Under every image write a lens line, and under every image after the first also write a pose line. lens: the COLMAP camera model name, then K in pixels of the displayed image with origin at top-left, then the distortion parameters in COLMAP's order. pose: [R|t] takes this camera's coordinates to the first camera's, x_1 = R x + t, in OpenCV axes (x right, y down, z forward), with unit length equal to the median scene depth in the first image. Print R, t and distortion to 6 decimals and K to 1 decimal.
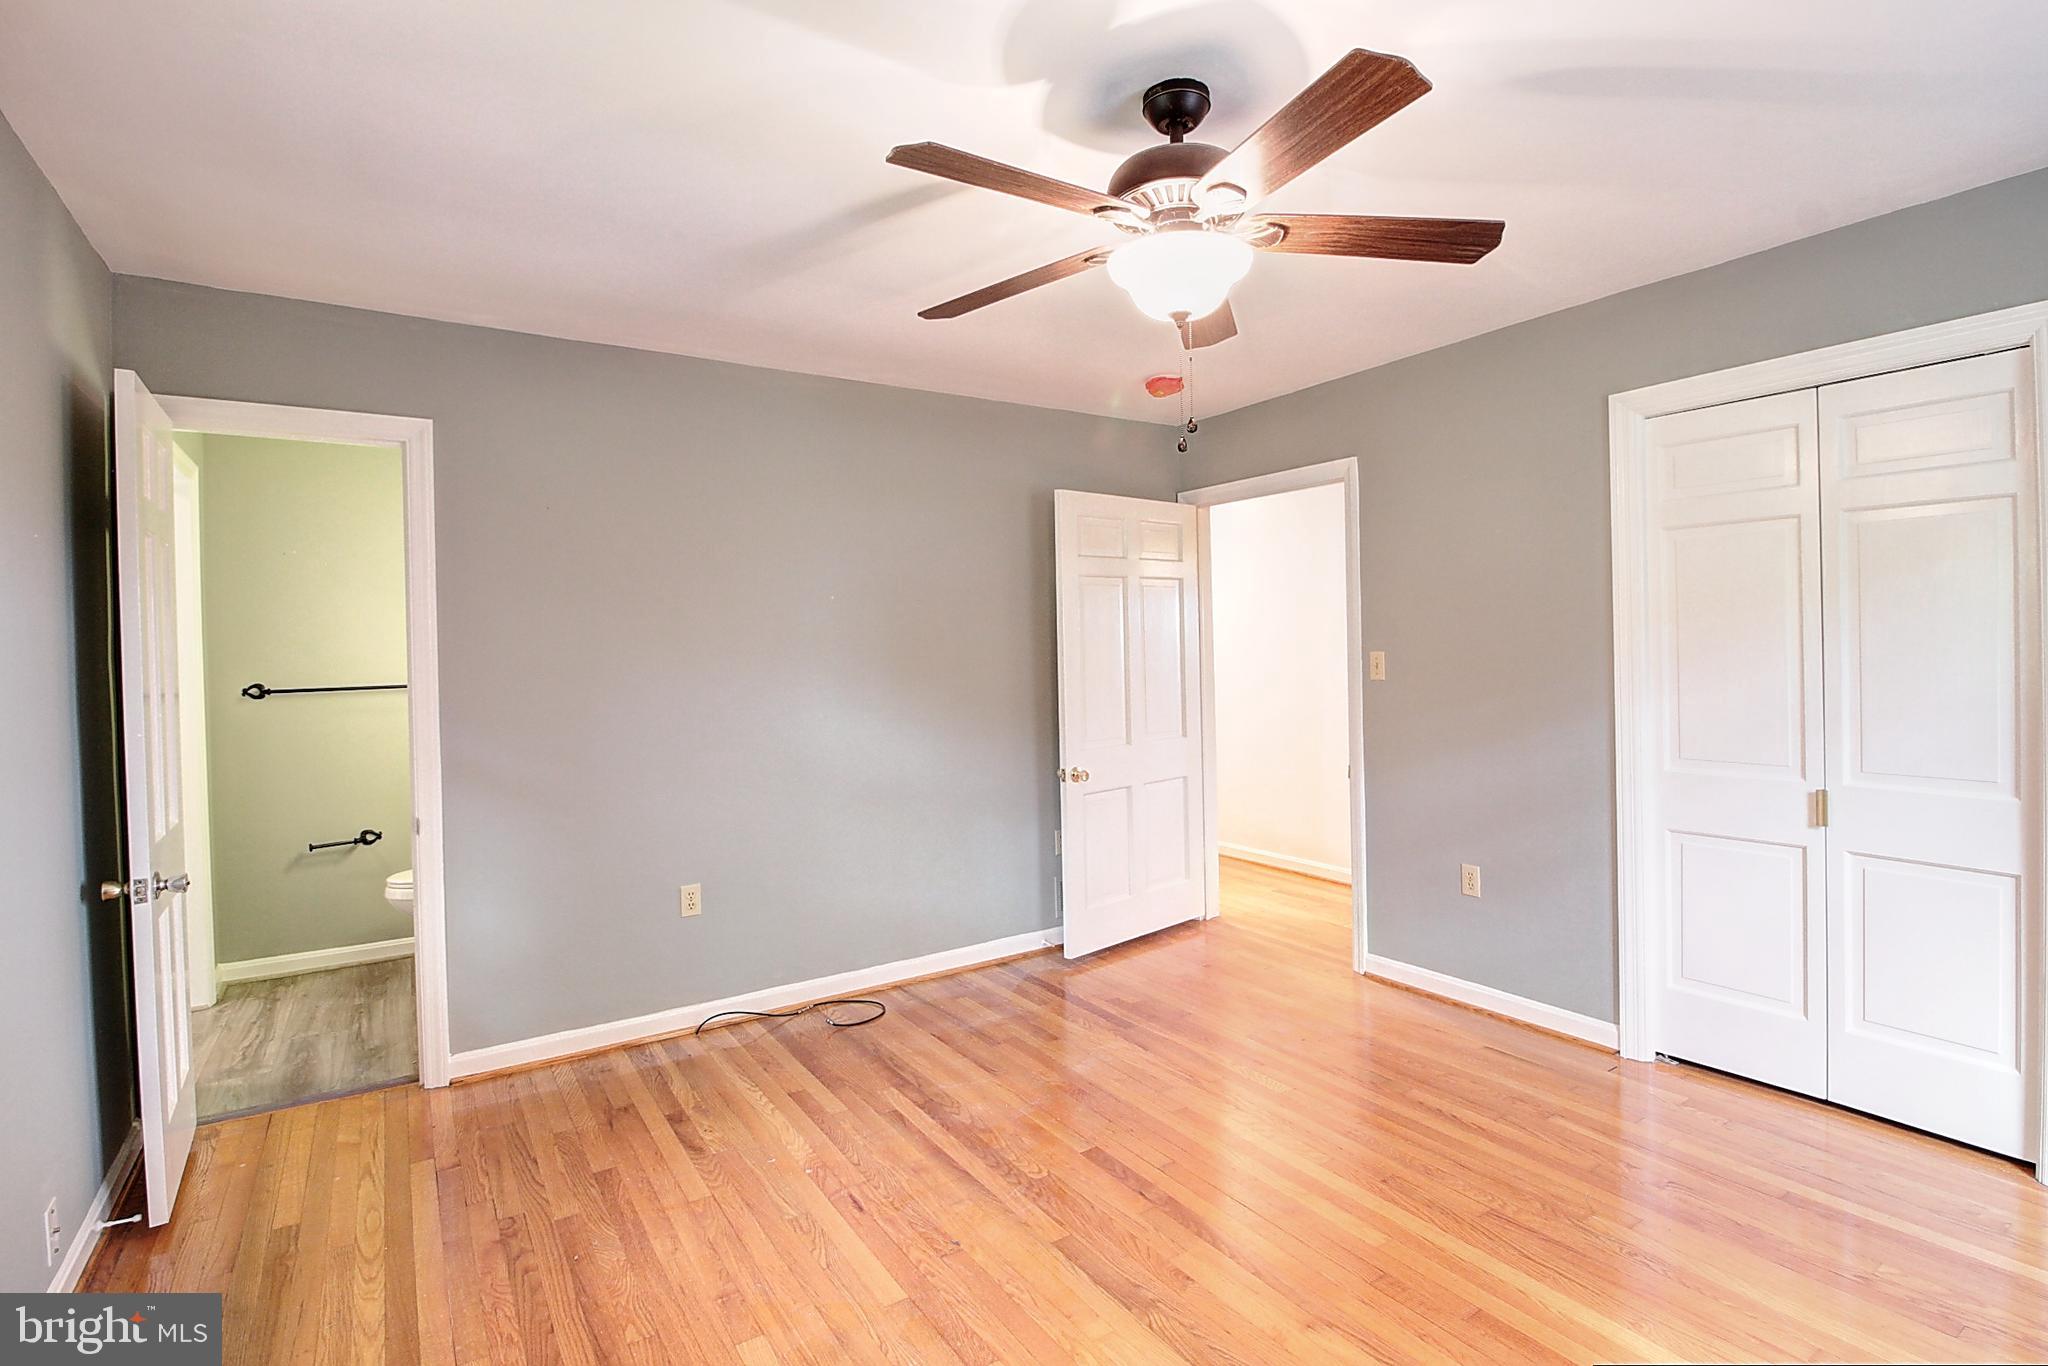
lens RADIAL K [[968.1, 0, 1038.4], [0, 968.1, 652.7], [0, 0, 1]] dist [0.012103, -0.021723]
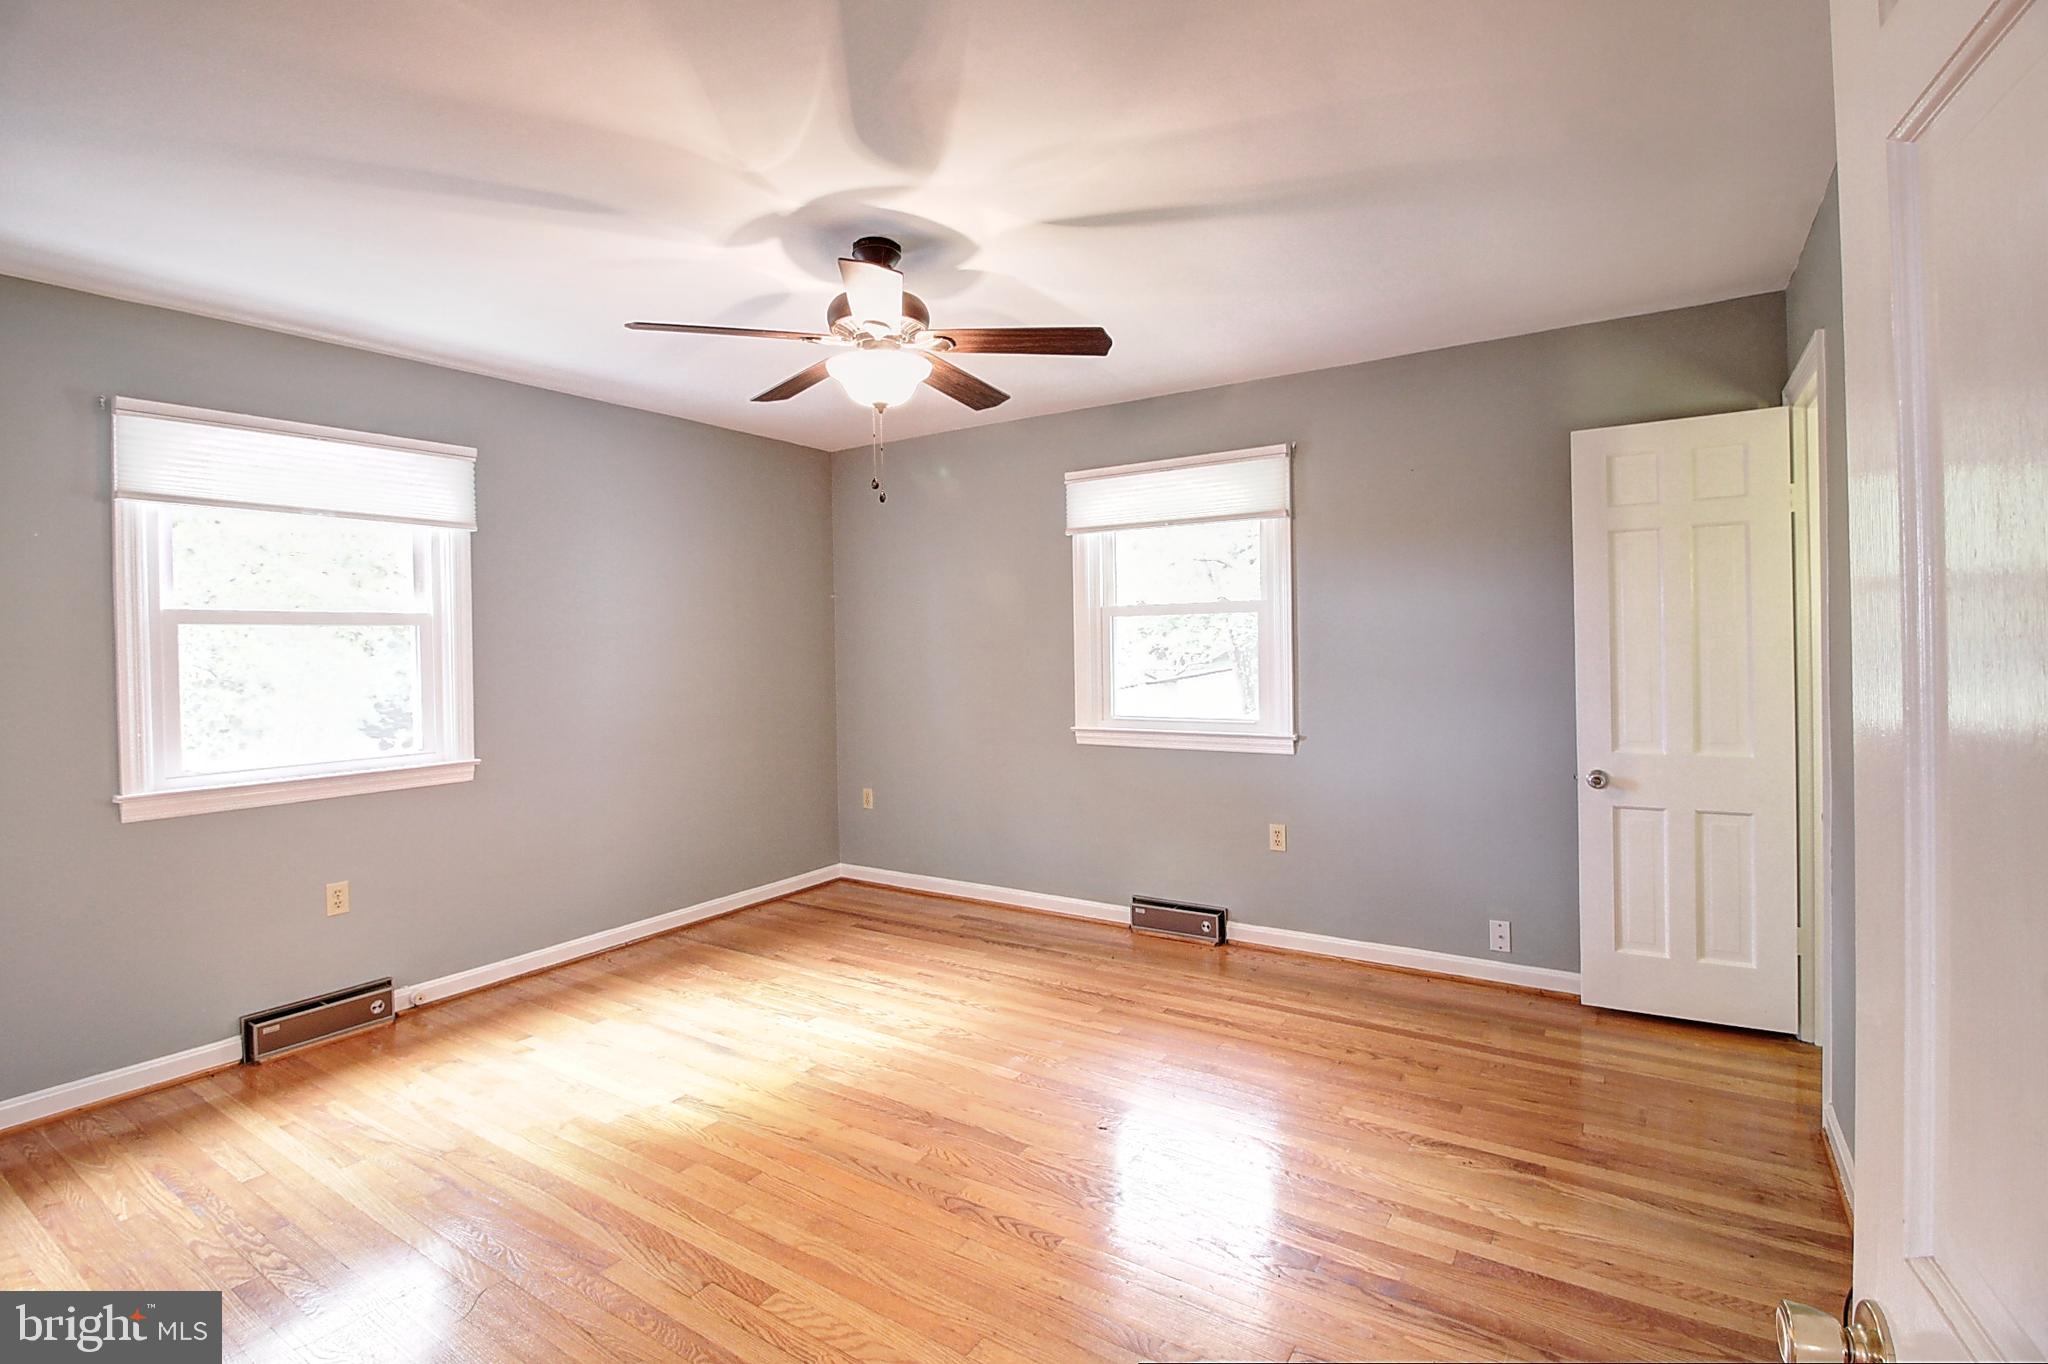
lens RADIAL K [[968.1, 0, 1038.4], [0, 968.1, 651.7], [0, 0, 1]] dist [0.012103, -0.021723]
pose [[-0.918986, 0.036731, -0.392575, 0.378025], [0.032740, 0.999322, 0.016858, -0.000362], [0.392928, 0.002640, -0.919566, 1.795123]]
